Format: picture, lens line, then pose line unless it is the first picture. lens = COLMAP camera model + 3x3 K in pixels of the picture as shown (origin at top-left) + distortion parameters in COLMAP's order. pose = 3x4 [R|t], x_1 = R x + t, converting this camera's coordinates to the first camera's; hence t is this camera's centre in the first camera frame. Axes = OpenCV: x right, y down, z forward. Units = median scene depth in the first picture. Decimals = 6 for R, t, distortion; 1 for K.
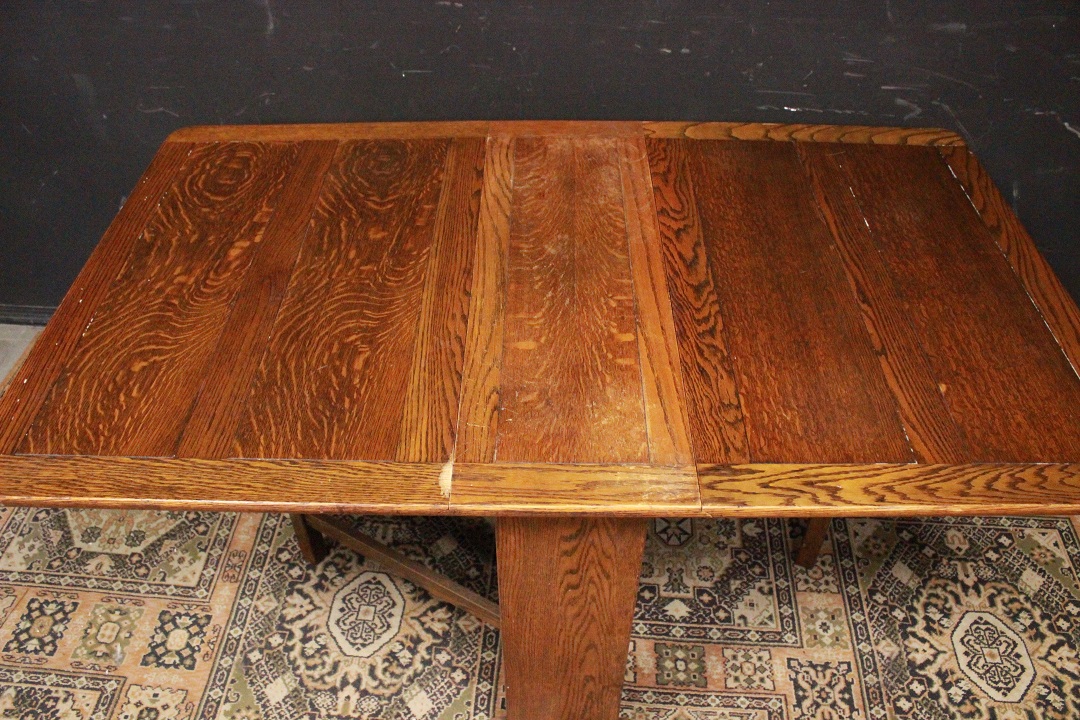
lens RADIAL K [[908.0, 0, 541.0], [0, 908.0, 373.2], [0, 0, 1]] dist [-0.169605, 0.148482]
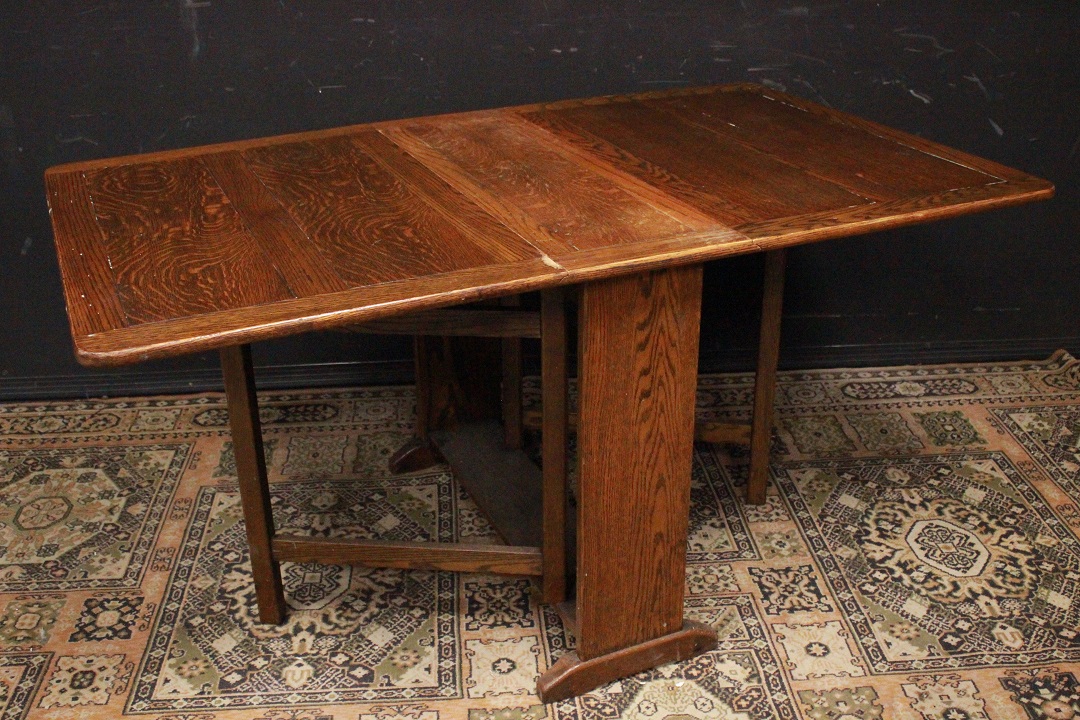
lens RADIAL K [[1151.3, 0, 544.1], [0, 1151.3, 362.4], [0, 0, 1]] dist [-0.139198, 0.170638]
pose [[0.988686, -0.073953, 0.130501, -0.097036], [0.110989, 0.945919, -0.304826, 0.469253], [-0.100901, 0.315861, 0.943425, -0.255346]]
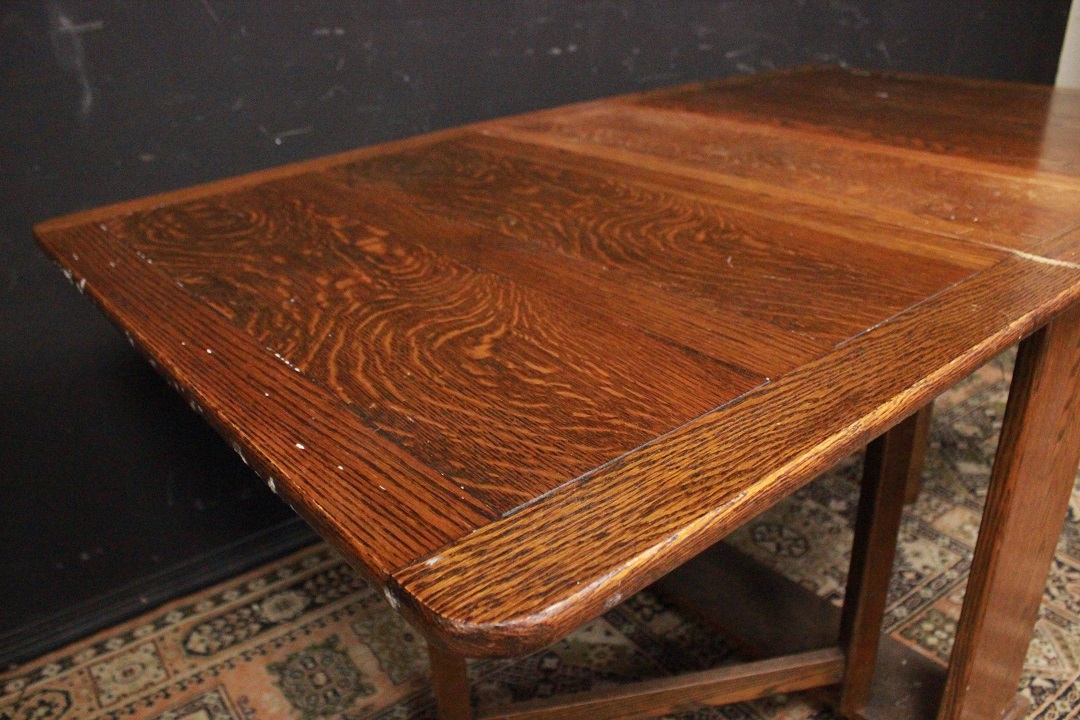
lens RADIAL K [[896.0, 0, 540.0], [0, 896.0, 360.0], [0, 0, 1]] dist [-0.172001, 0.136422]
pose [[0.768196, -0.311410, 0.559374, -0.496981], [0.477145, 0.861037, -0.175920, 0.069726], [-0.426858, 0.402044, 0.810033, 0.405798]]
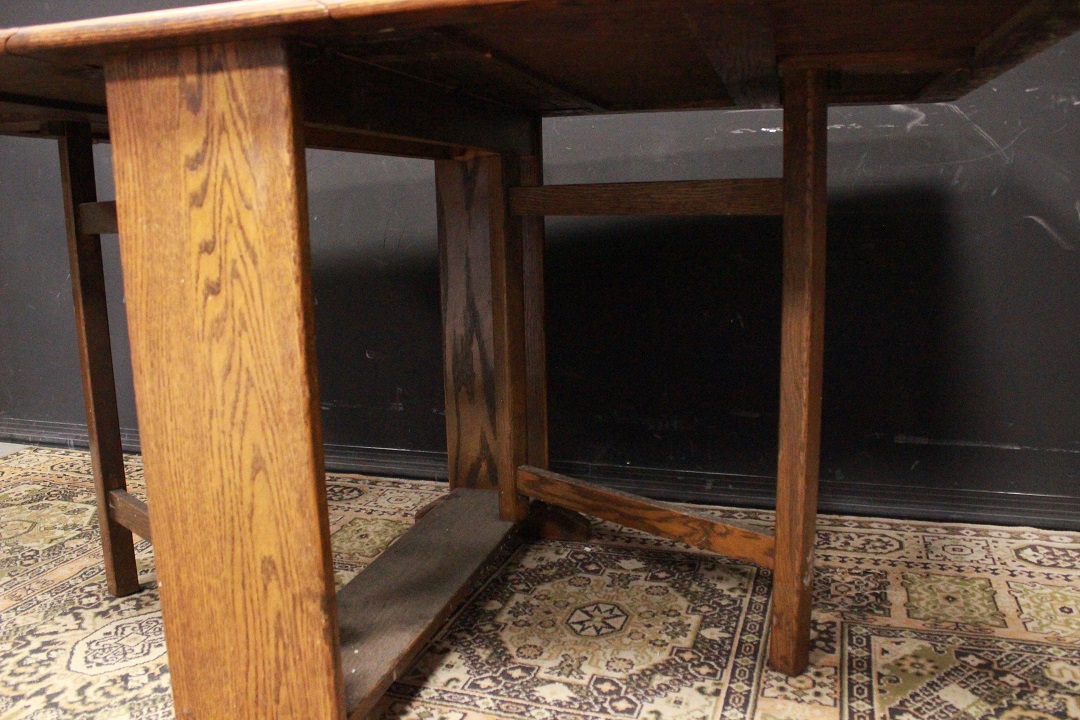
lens RADIAL K [[907.1, 0, 538.2], [0, 907.1, 365.9], [0, 0, 1]] dist [-0.170425, 0.147018]
pose [[0.965999, 0.019596, -0.257801, 0.310362], [-0.157757, 0.834665, -0.527681, 0.421331], [0.204837, 0.550410, 0.809377, 0.393283]]
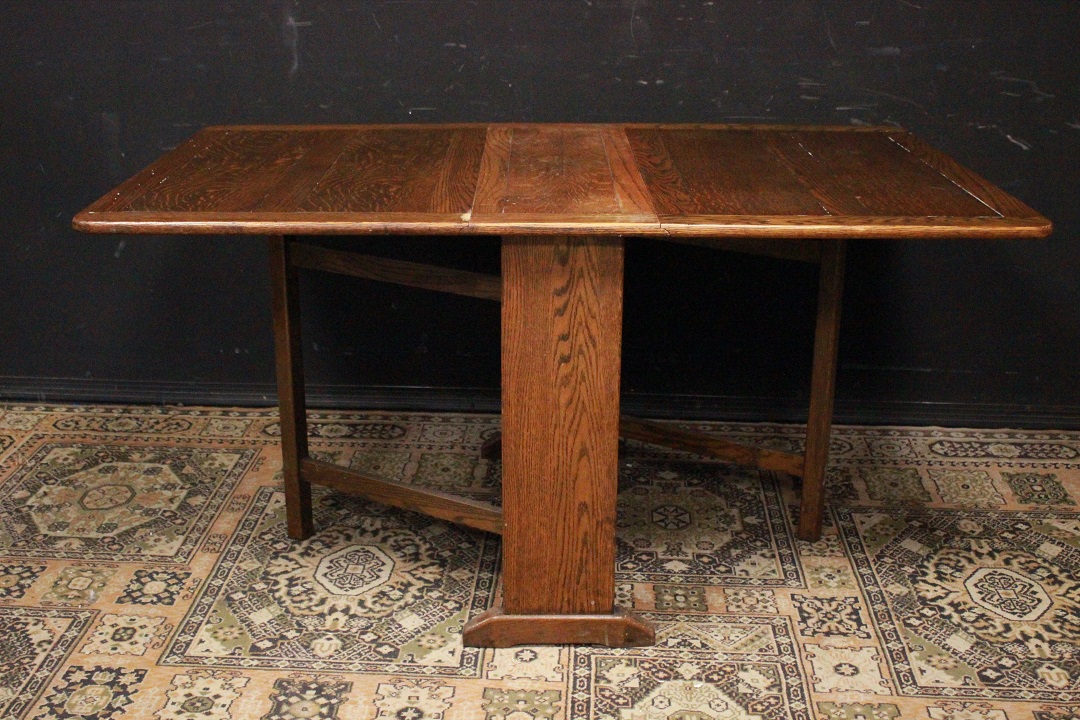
lens RADIAL K [[1312.7, 0, 540.0], [0, 1312.7, 360.0], [0, 0, 1]] dist [-0.111403, 0.188517]
pose [[0.999912, -0.001530, 0.013213, -0.014202], [0.006761, 0.913919, -0.405841, 0.664933], [-0.011454, 0.405895, 0.913848, -0.402603]]
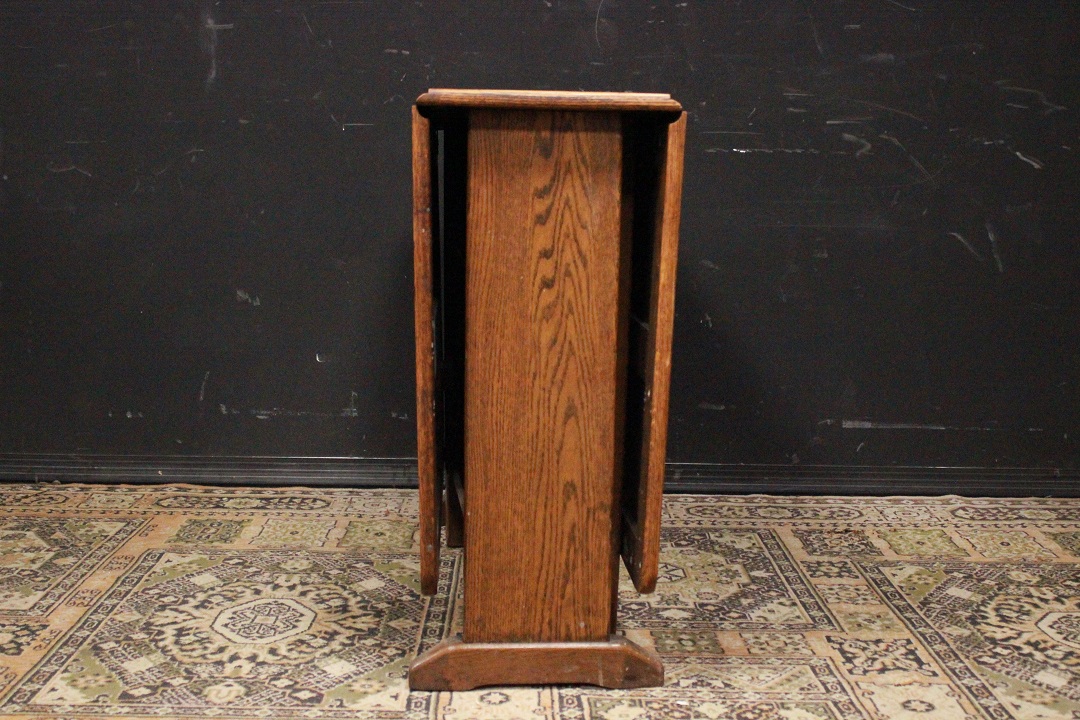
lens RADIAL K [[1312.7, 0, 540.0], [0, 1312.7, 360.0], [0, 0, 1]] dist [-0.111403, 0.188517]
pose [[0.996866, 0.003613, 0.079026, -0.055245], [0.042916, 0.814489, -0.578590, 0.764462], [-0.066457, 0.580168, 0.811781, -0.027544]]
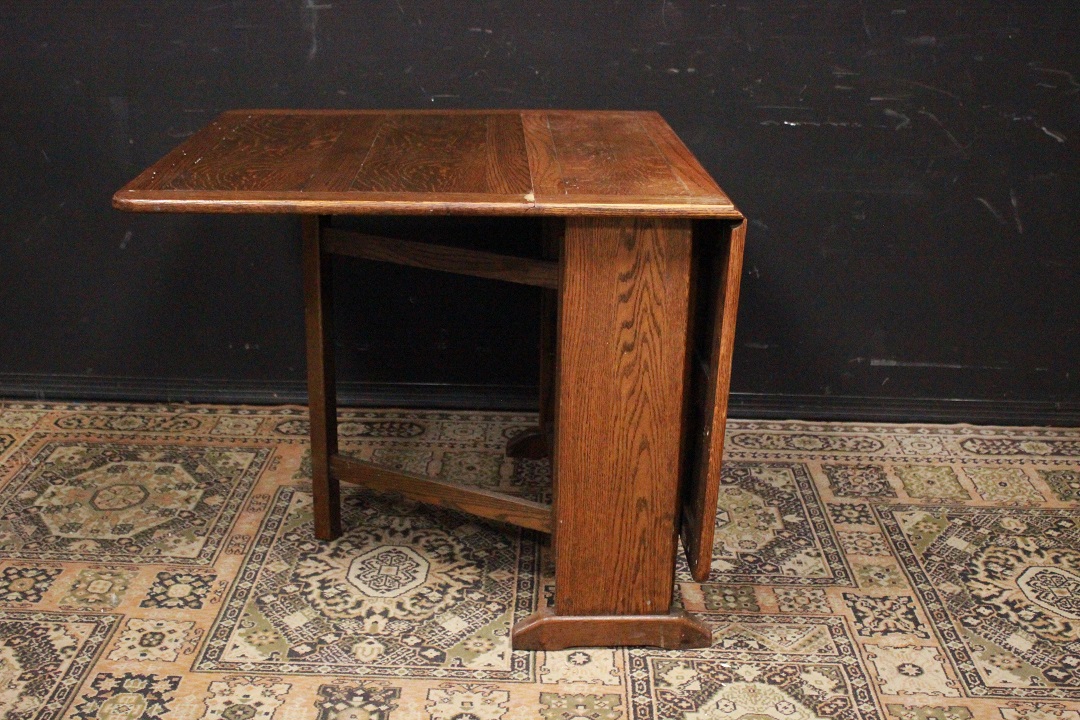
lens RADIAL K [[1312.7, 0, 540.0], [0, 1312.7, 360.0], [0, 0, 1]] dist [-0.111403, 0.188517]
pose [[0.998724, 0.000051, 0.050496, -0.112154], [0.020787, 0.910919, -0.412061, 0.659332], [-0.046019, 0.412585, 0.909756, -0.344001]]
